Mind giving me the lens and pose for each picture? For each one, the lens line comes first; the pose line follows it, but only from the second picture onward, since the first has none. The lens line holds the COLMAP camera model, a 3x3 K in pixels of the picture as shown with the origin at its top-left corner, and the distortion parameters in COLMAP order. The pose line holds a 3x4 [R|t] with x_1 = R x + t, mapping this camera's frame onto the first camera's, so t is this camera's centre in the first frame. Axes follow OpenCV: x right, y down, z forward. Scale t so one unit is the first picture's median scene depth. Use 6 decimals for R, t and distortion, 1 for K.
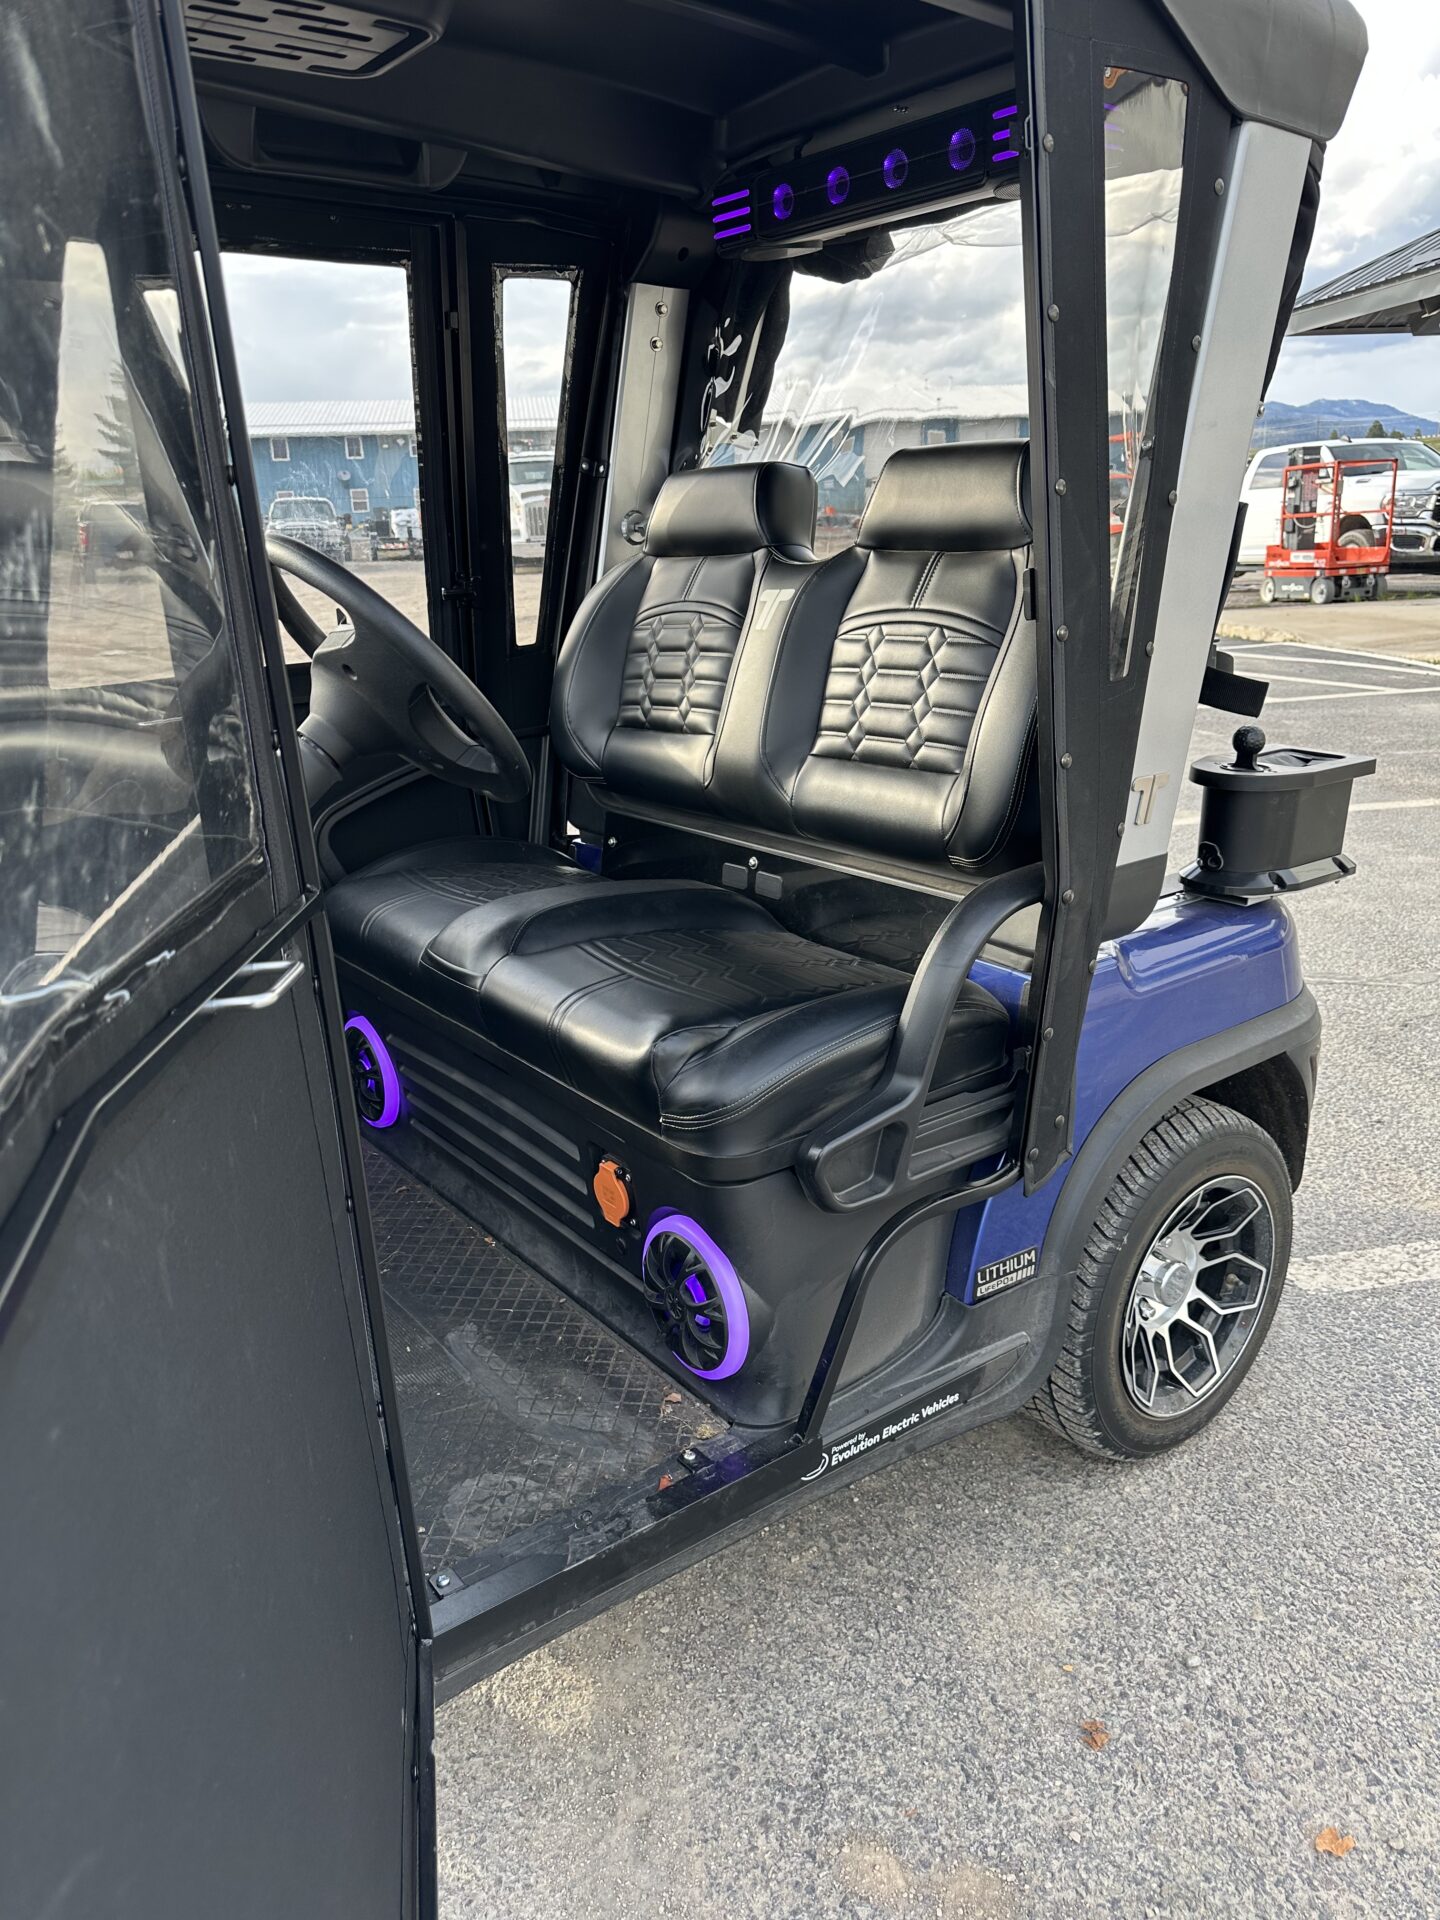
lens RADIAL K [[1354.1, 0, 736.0], [0, 1354.1, 963.2], [0, 0, 1]] dist [0.045168, -0.054201]
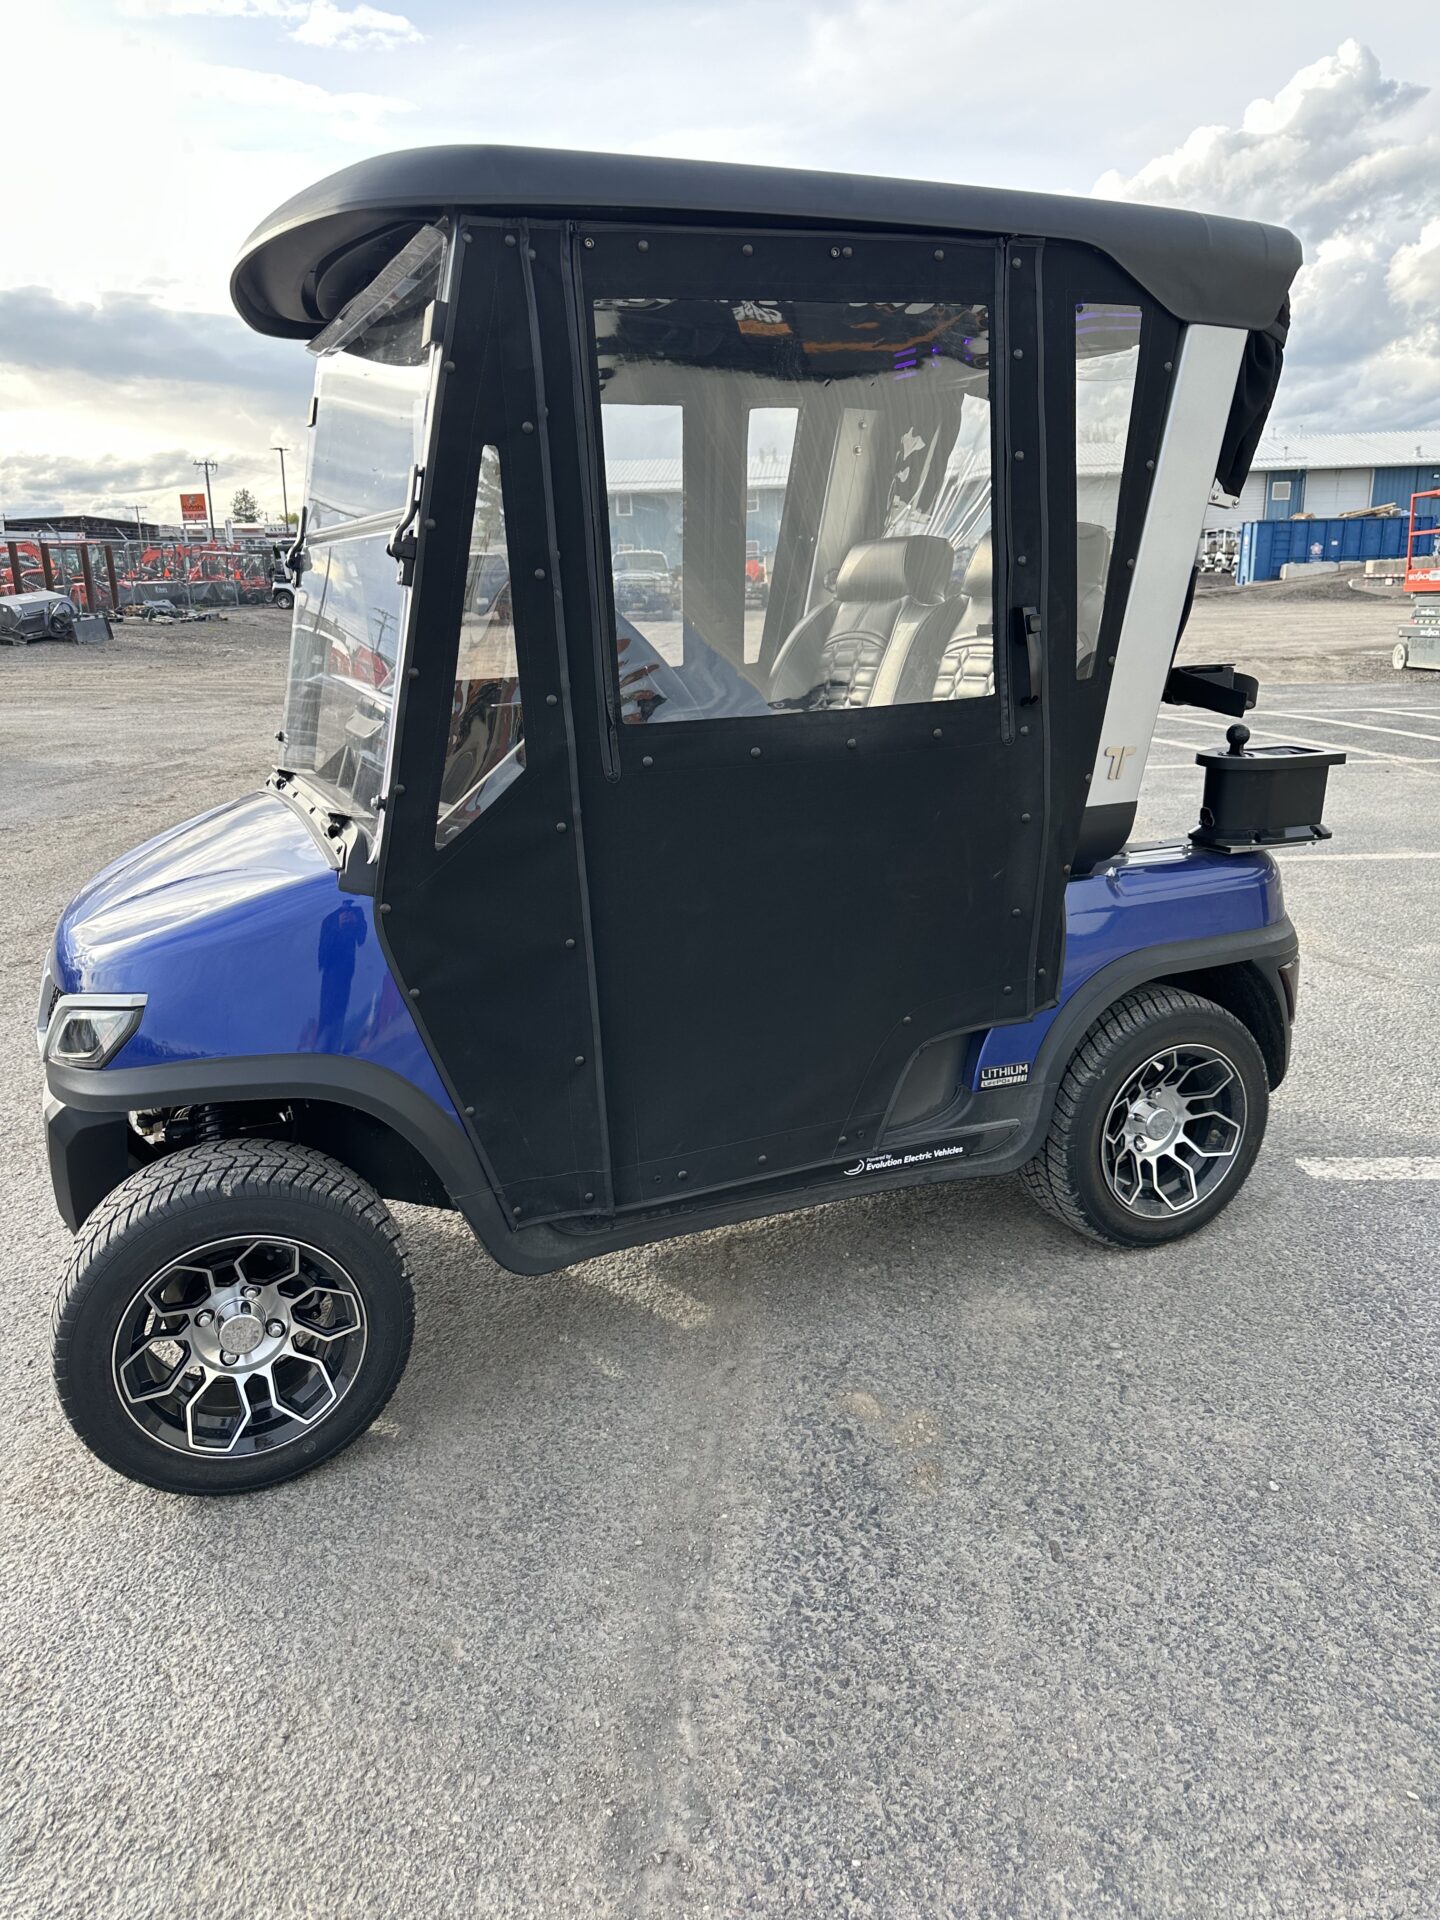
lens RADIAL K [[1354.1, 0, 736.0], [0, 1354.1, 963.2], [0, 0, 1]] dist [0.045168, -0.054201]
pose [[0.974405, 0.066331, -0.214793, 0.191356], [-0.073739, 0.996921, -0.026650, 0.142950], [0.212364, 0.041807, 0.976296, -0.450674]]
